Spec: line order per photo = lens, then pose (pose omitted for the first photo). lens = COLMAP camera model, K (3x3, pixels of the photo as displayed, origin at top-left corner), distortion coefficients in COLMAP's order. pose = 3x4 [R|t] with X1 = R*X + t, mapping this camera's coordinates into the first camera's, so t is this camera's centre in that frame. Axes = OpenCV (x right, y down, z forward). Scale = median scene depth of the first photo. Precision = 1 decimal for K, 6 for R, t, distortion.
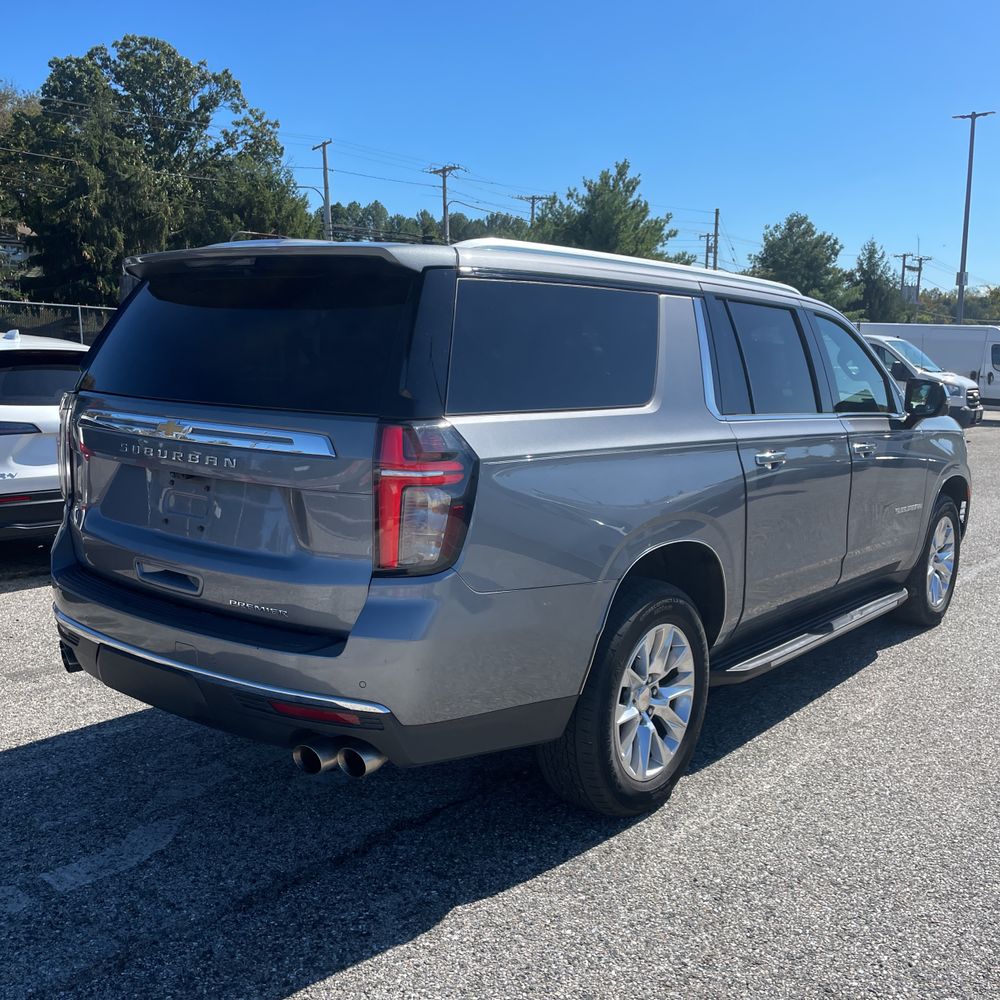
lens RADIAL K [[1040.1, 0, 475.8], [0, 1040.1, 501.0], [0, 0, 1]] dist [0.075720, -0.122088]
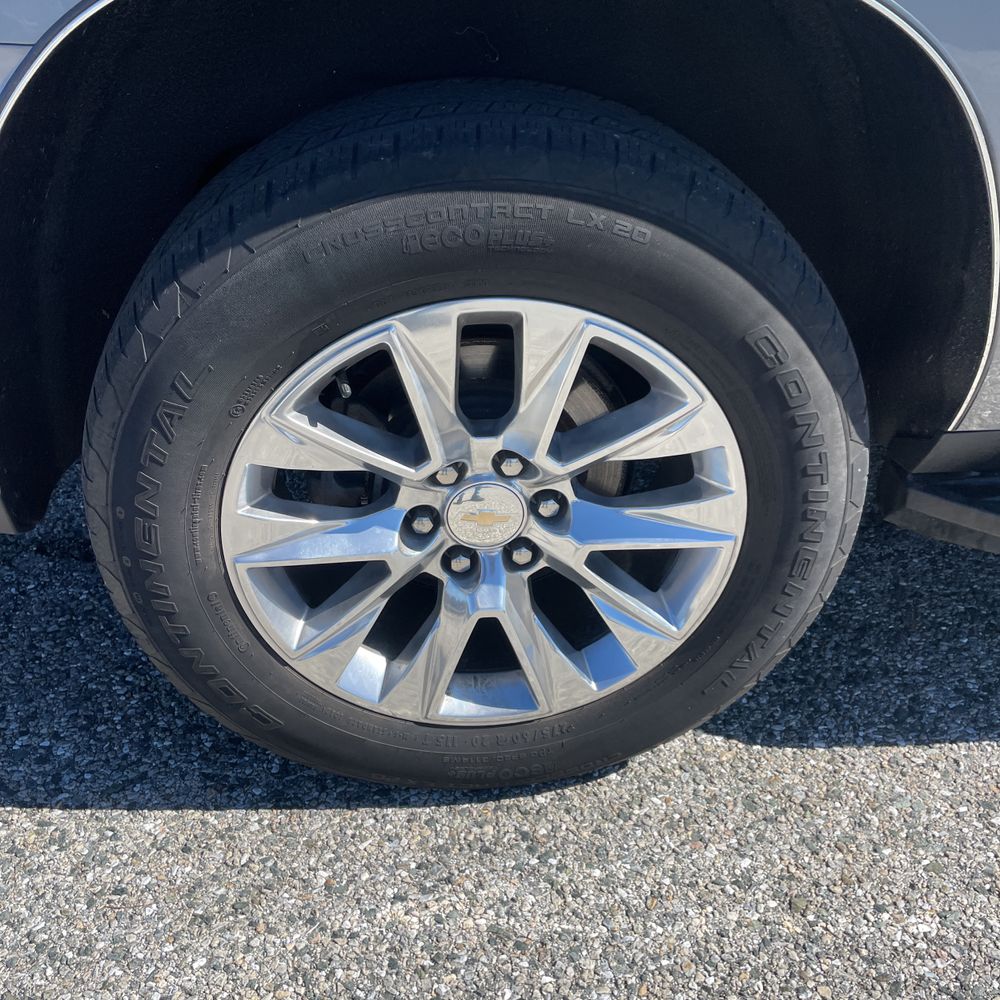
lens RADIAL K [[1040.1, 0, 475.8], [0, 1040.1, 501.0], [0, 0, 1]] dist [0.075720, -0.122088]
pose [[0.696056, 0.399653, -0.596476, 0.217150], [-0.092859, 0.873893, 0.477167, 0.024747], [0.711958, -0.276747, 0.645390, 0.509040]]
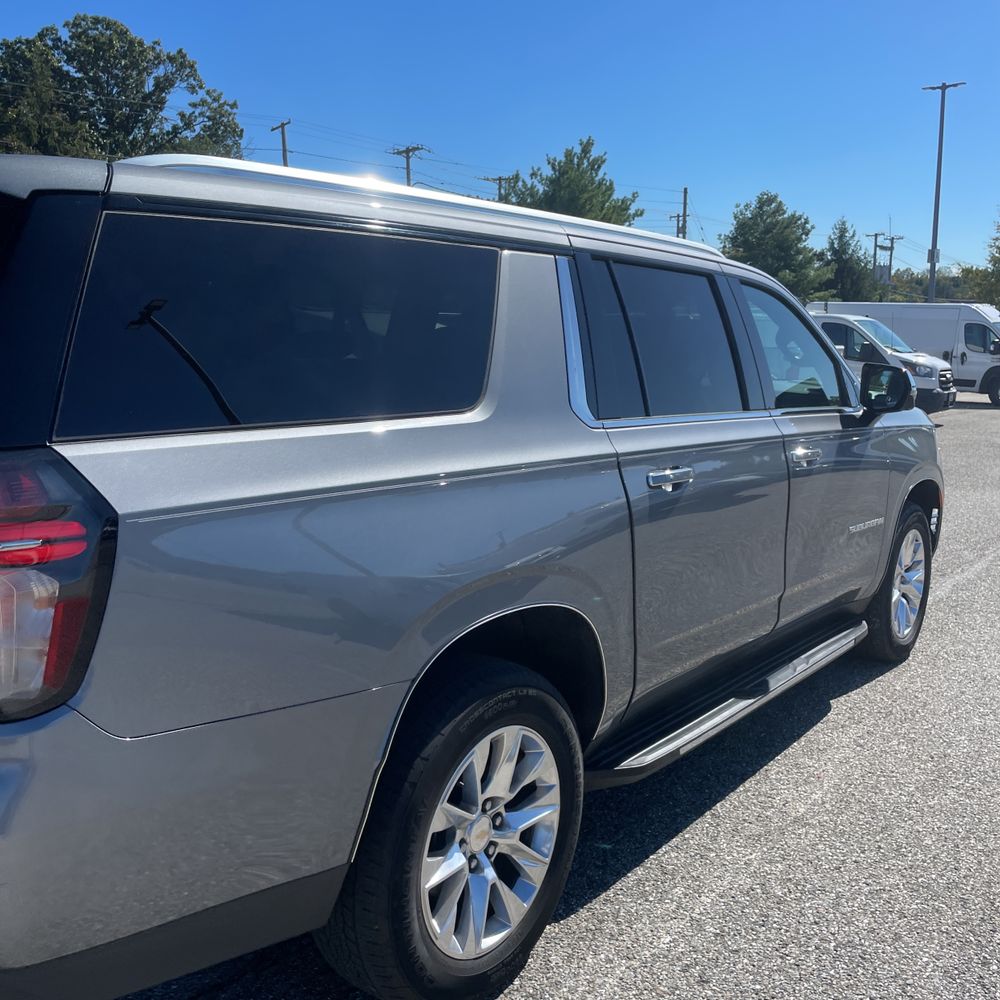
lens RADIAL K [[1040.1, 0, 475.8], [0, 1040.1, 501.0], [0, 0, 1]] dist [0.075720, -0.122088]
pose [[0.999678, -0.015497, 0.020108, 0.094061], [0.015223, 0.999790, 0.013736, -0.026022], [-0.020316, -0.013426, 0.999703, 0.197193]]
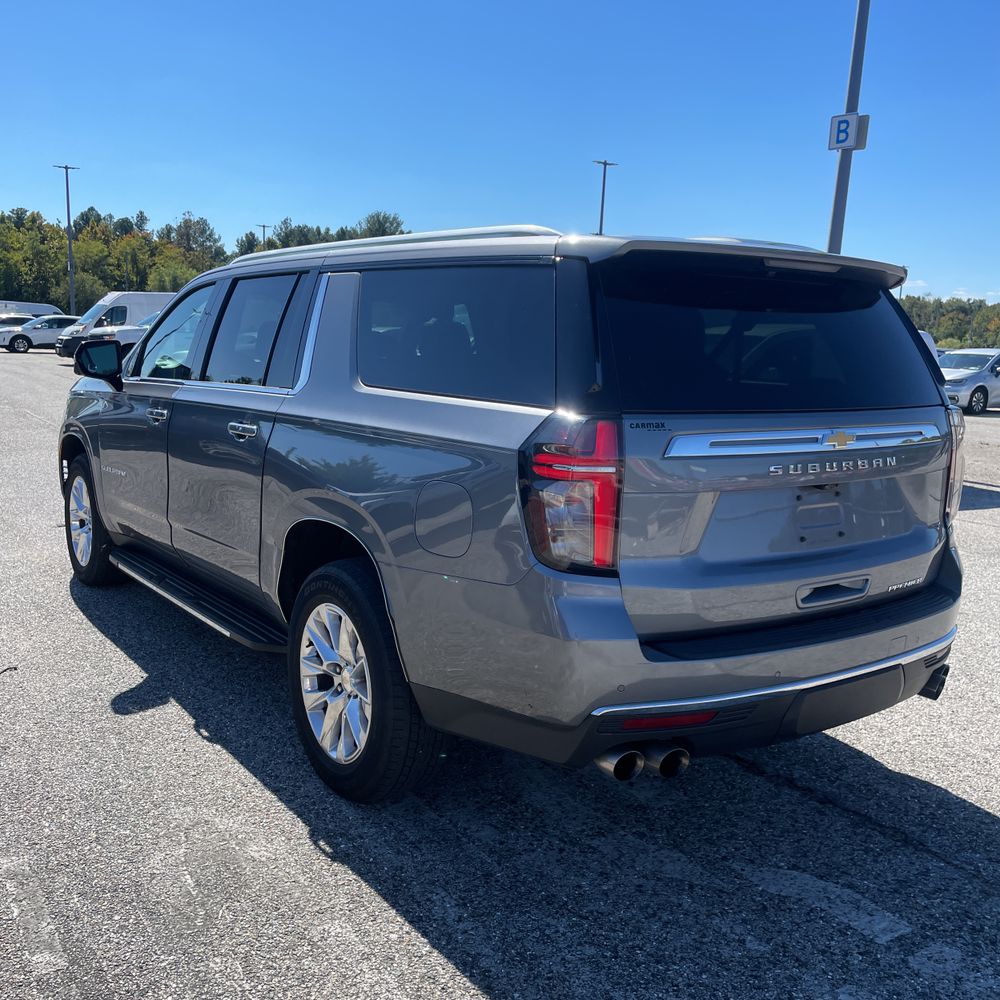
lens RADIAL K [[1037.8, 0, 533.5], [0, 1037.8, 481.2], [0, 0, 1]] dist [0.091935, -0.158117]
pose [[0.236124, -0.151421, 0.959853, -0.711991], [0.113473, 0.985323, 0.127524, -0.102622], [-0.965075, 0.078806, 0.249841, 0.566790]]
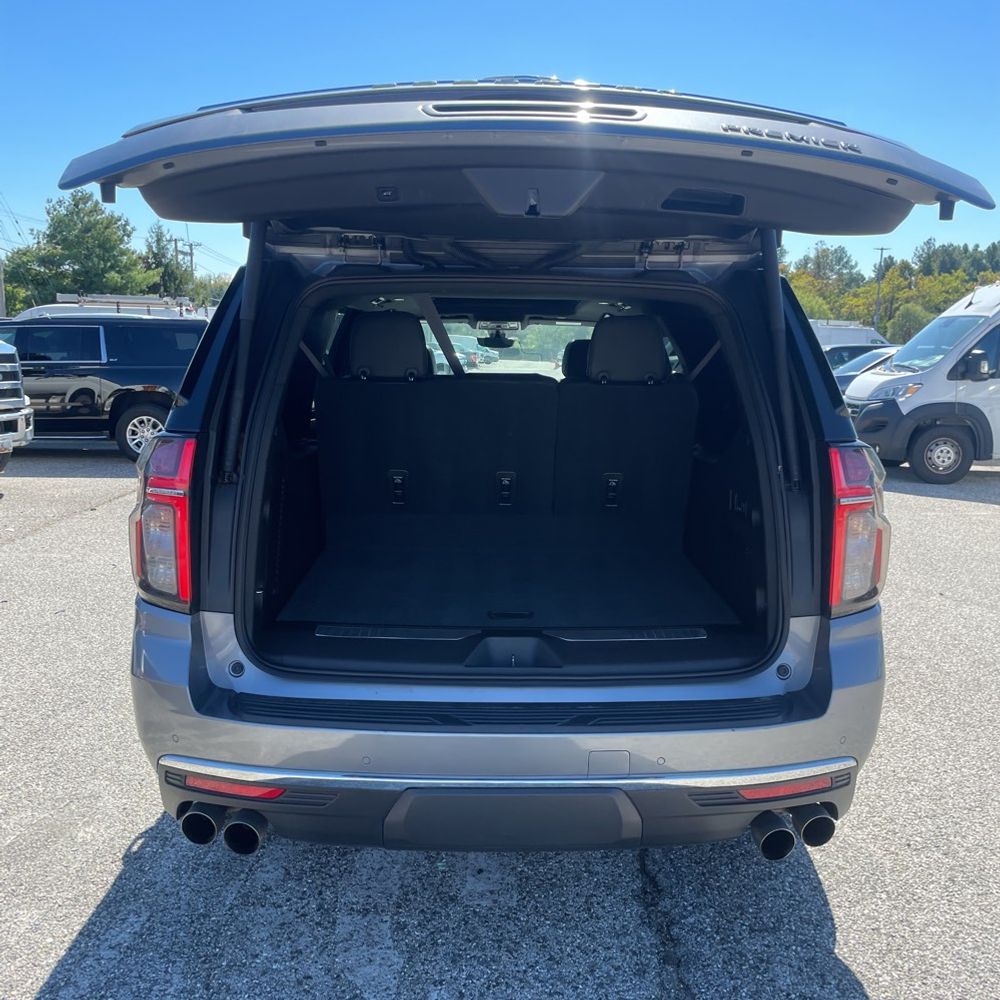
lens RADIAL K [[1028.9, 0, 522.0], [0, 1028.9, 486.0], [0, 0, 1]] dist [0.094032, -0.130369]
pose [[0.750983, -0.101874, 0.652415, -0.421220], [0.098651, 0.994248, 0.041695, -0.050614], [-0.652910, 0.033049, 0.756714, 0.241594]]
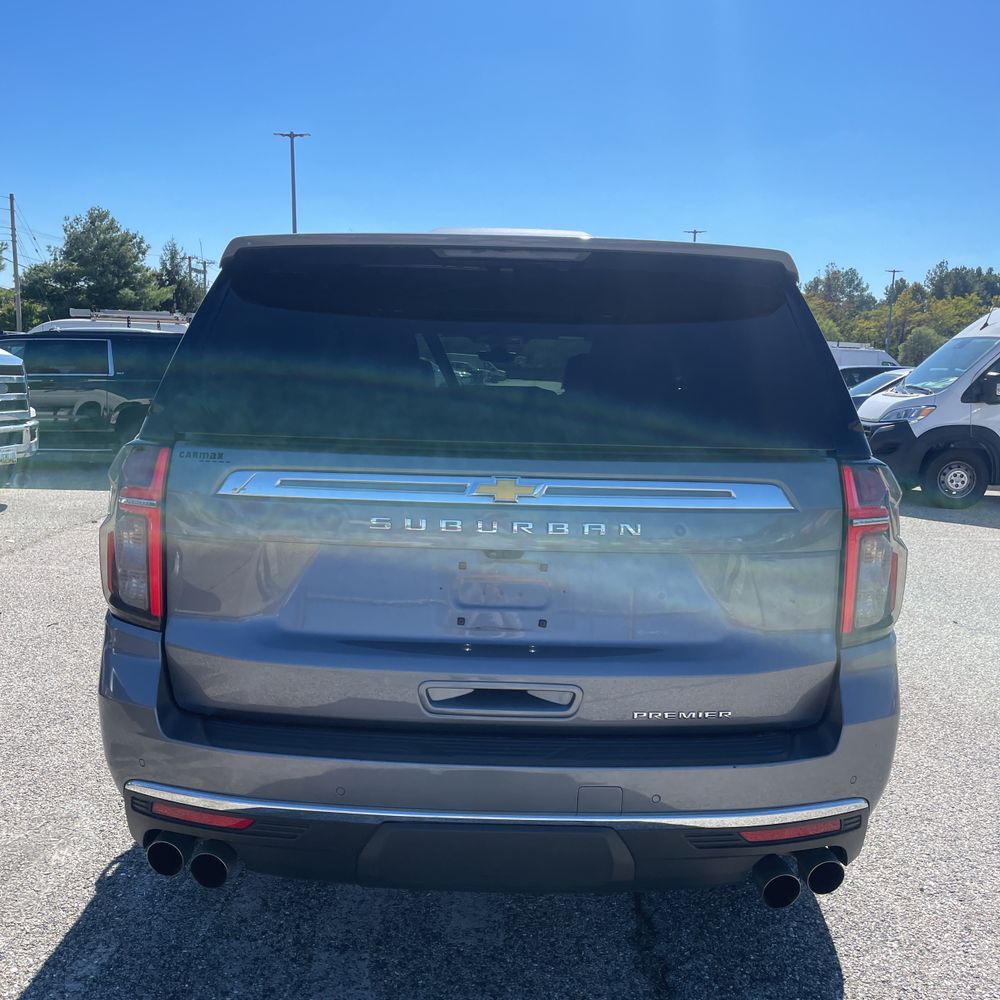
lens RADIAL K [[1026.8, 0, 498.7], [0, 1026.8, 489.4], [0, 0, 1]] dist [0.093174, -0.127658]
pose [[0.770624, -0.081600, 0.632044, -0.399883], [0.085784, 0.996025, 0.023999, -0.047543], [-0.631490, 0.035725, 0.774561, 0.256686]]
